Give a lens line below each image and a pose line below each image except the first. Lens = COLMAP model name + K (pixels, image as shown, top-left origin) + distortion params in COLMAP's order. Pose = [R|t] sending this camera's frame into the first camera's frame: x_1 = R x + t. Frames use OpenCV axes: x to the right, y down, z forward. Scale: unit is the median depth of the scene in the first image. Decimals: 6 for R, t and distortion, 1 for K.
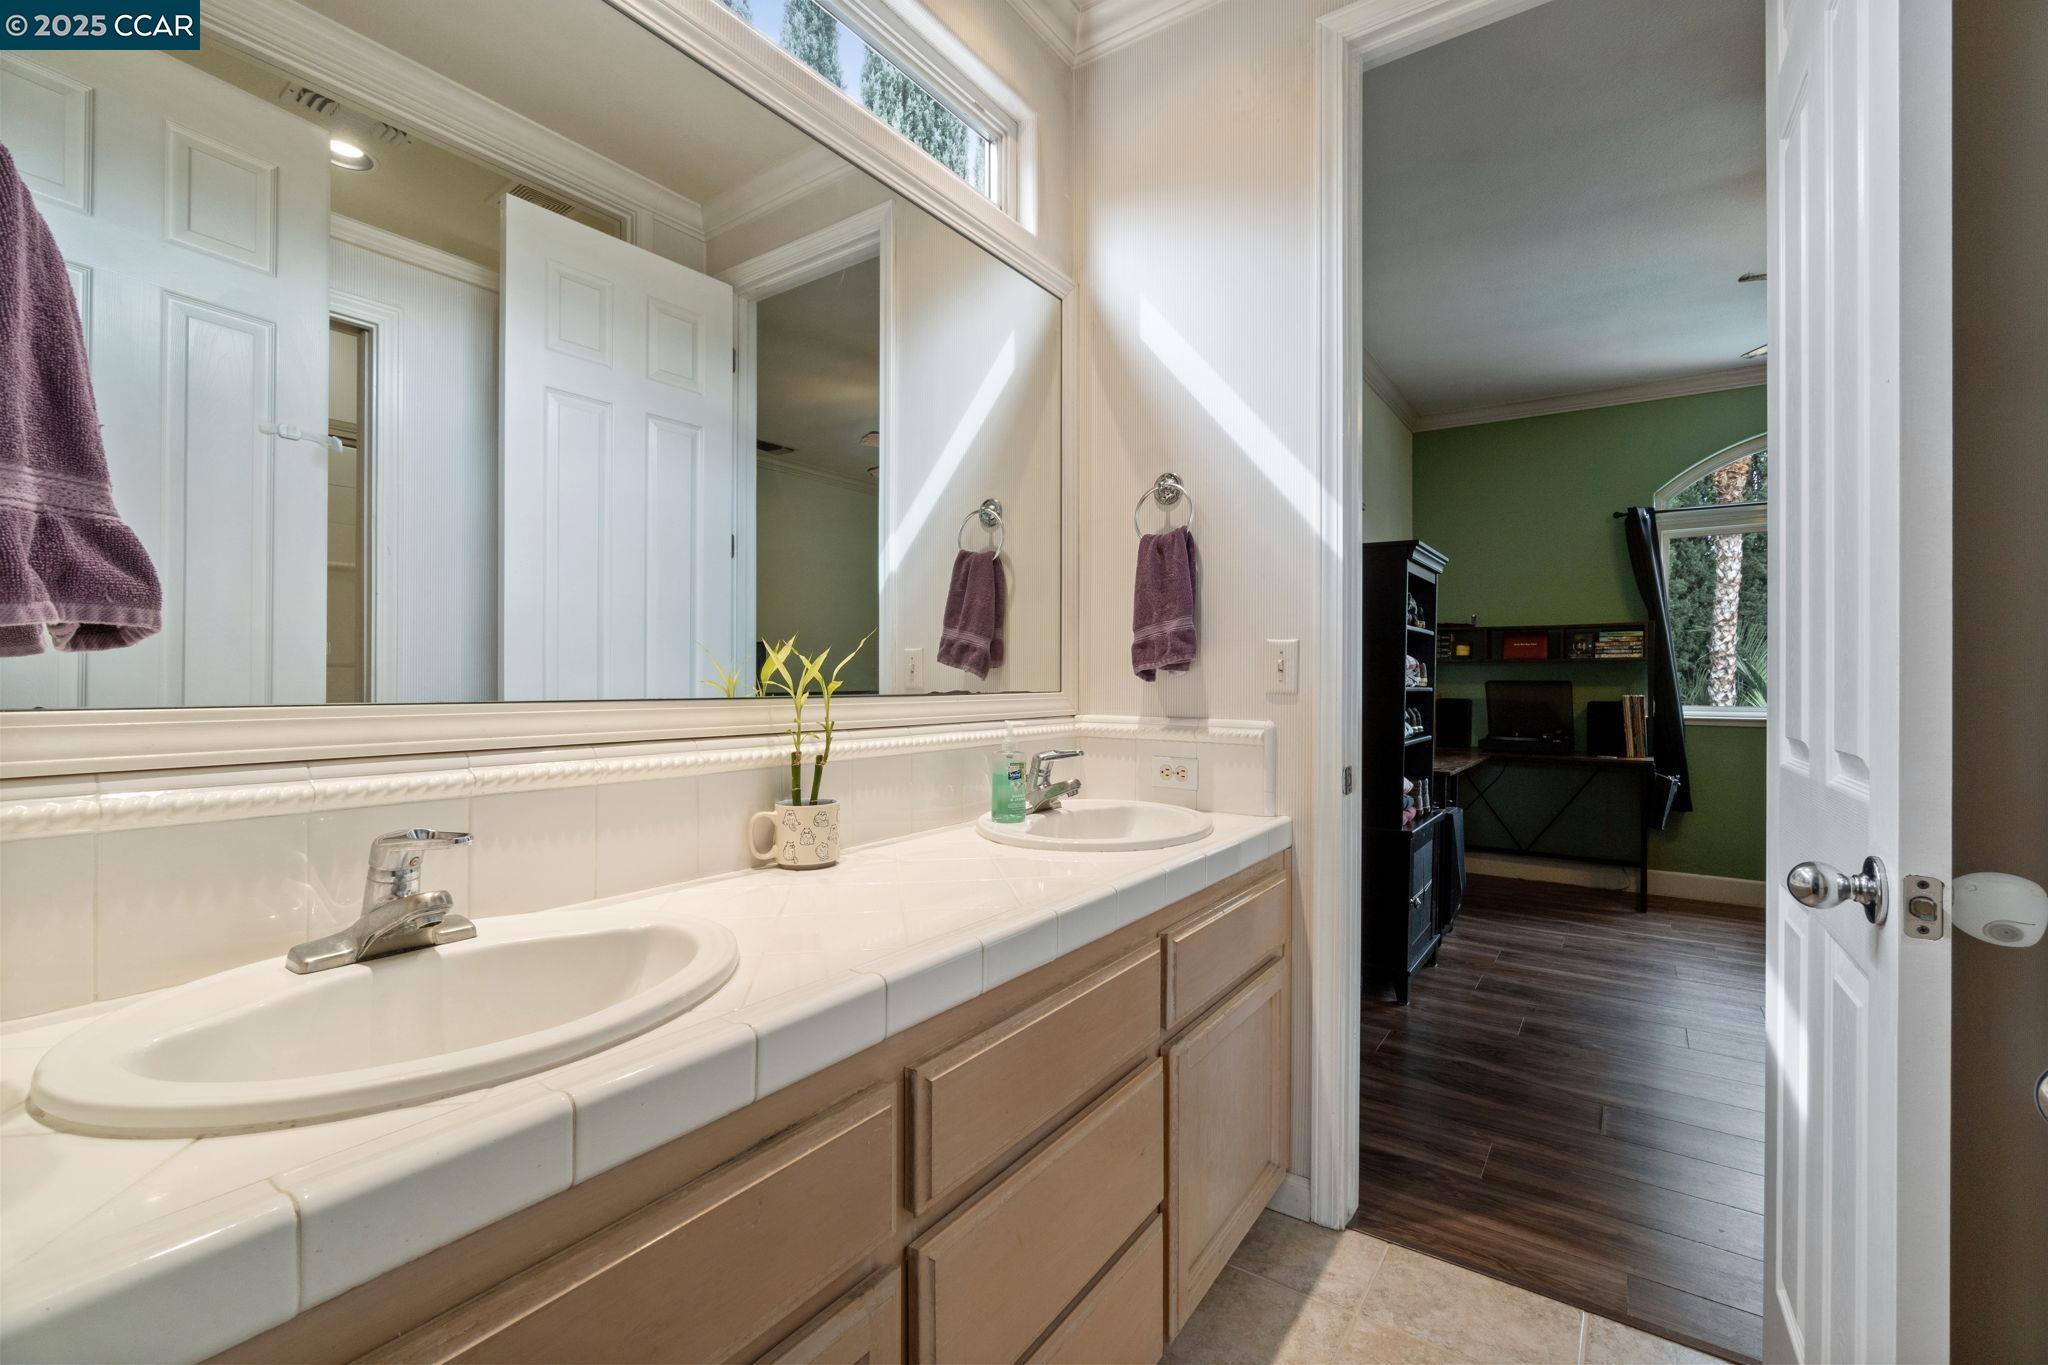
lens RADIAL K [[890.9, 0, 1024.0], [0, 890.9, 682.5], [0, 0, 1]] dist [0.001297, -0.000001]
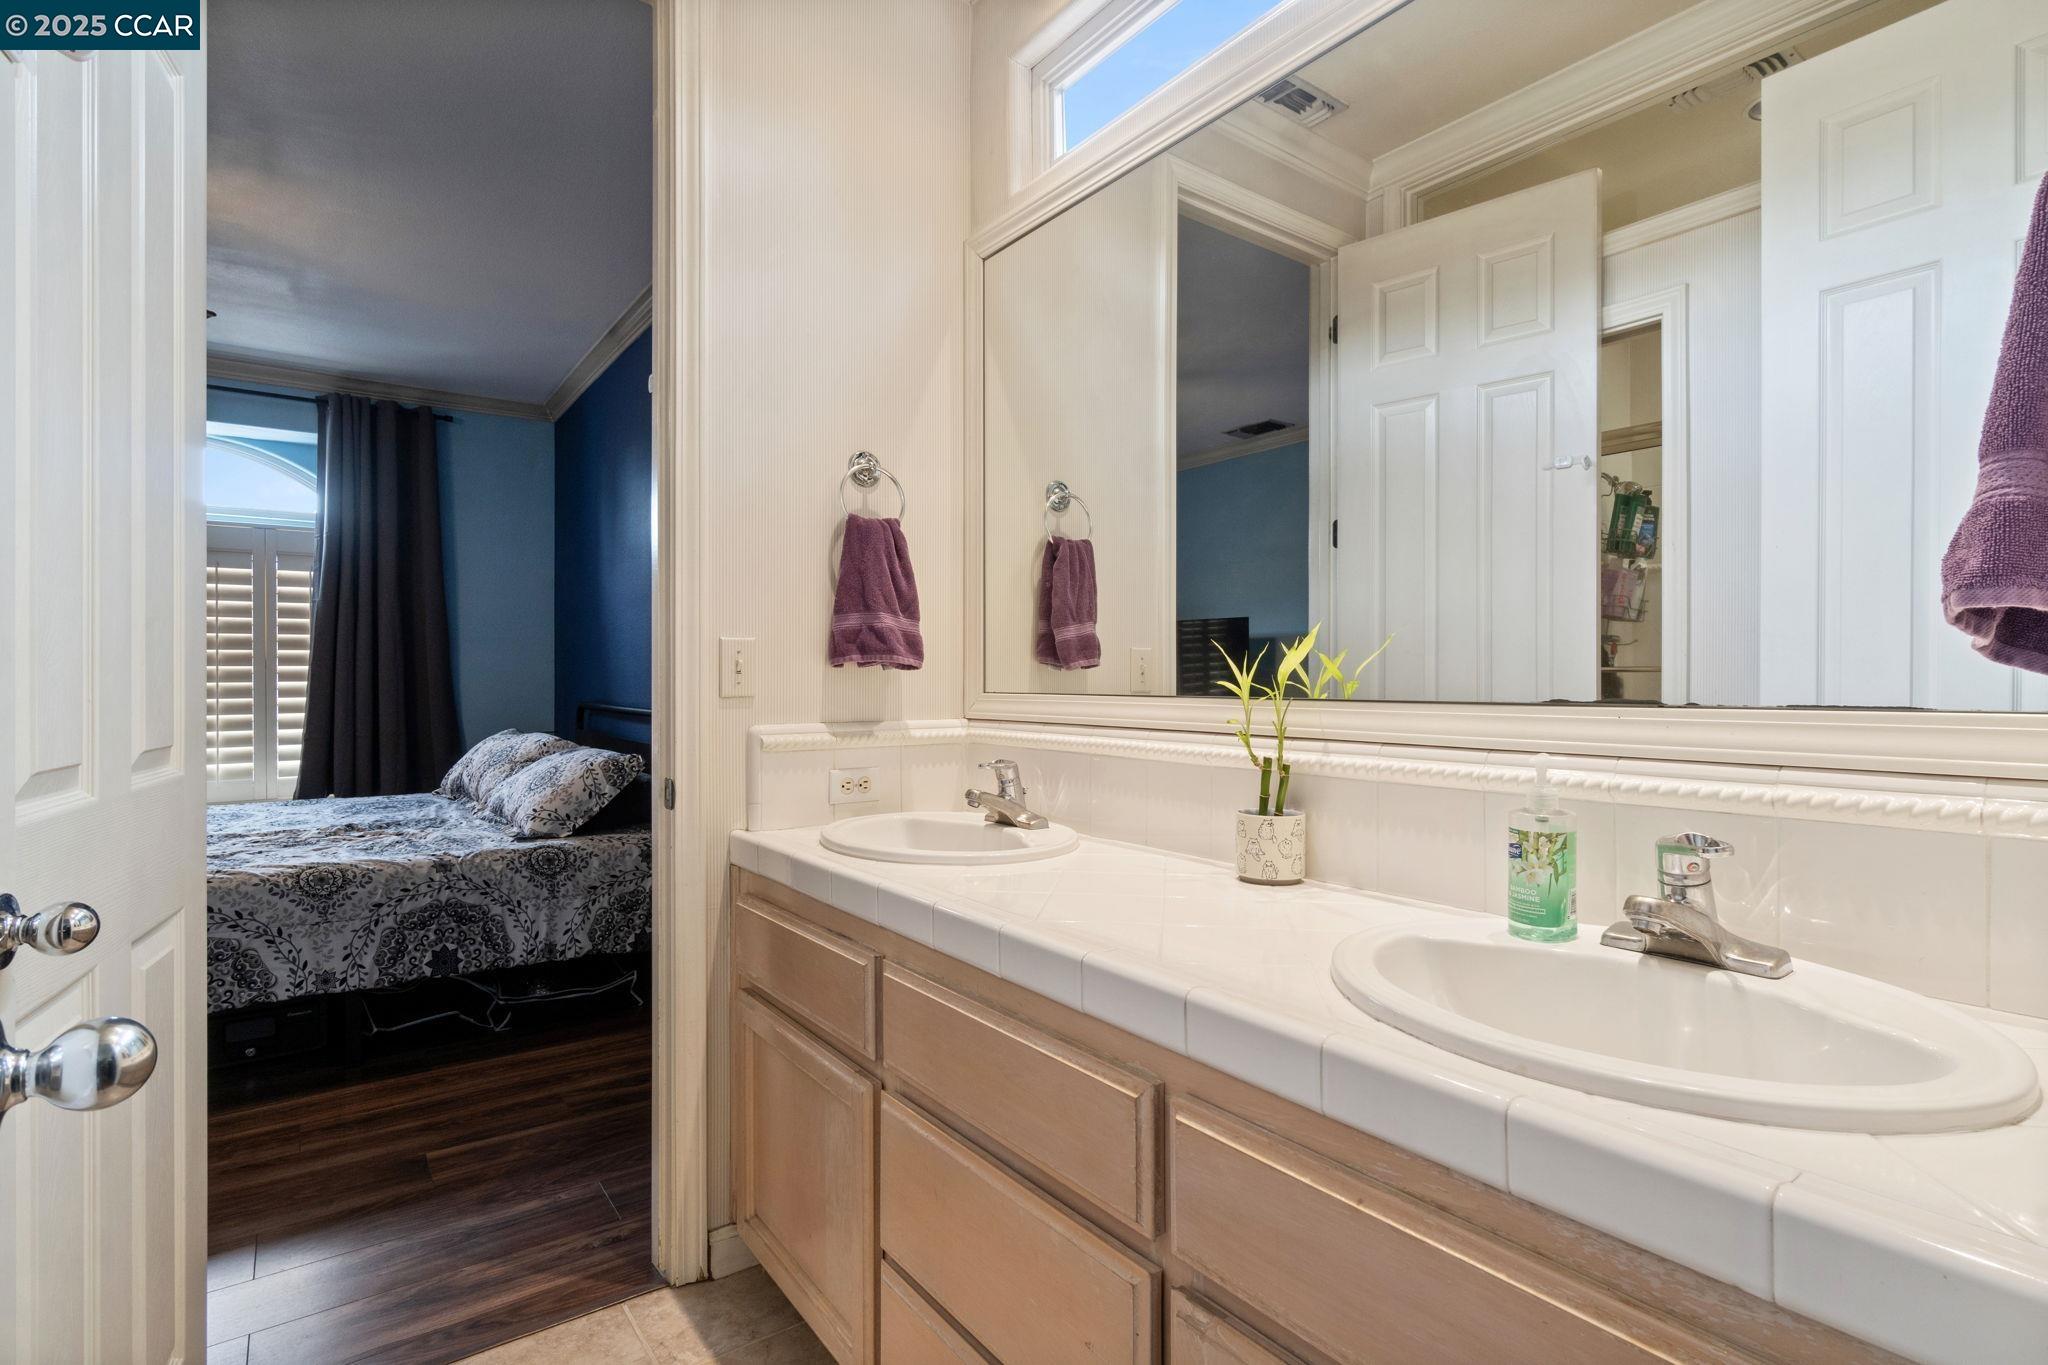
lens RADIAL K [[961.2, 0, 1024.0], [0, 961.2, 682.5], [0, 0, 1]] dist [-0.000758, -0.000055]
pose [[-0.313014, 0.004944, -0.949736, 0.775200], [-0.000355, 0.999986, 0.005323, -0.005550], [0.949748, 0.002003, -0.313008, 1.047230]]
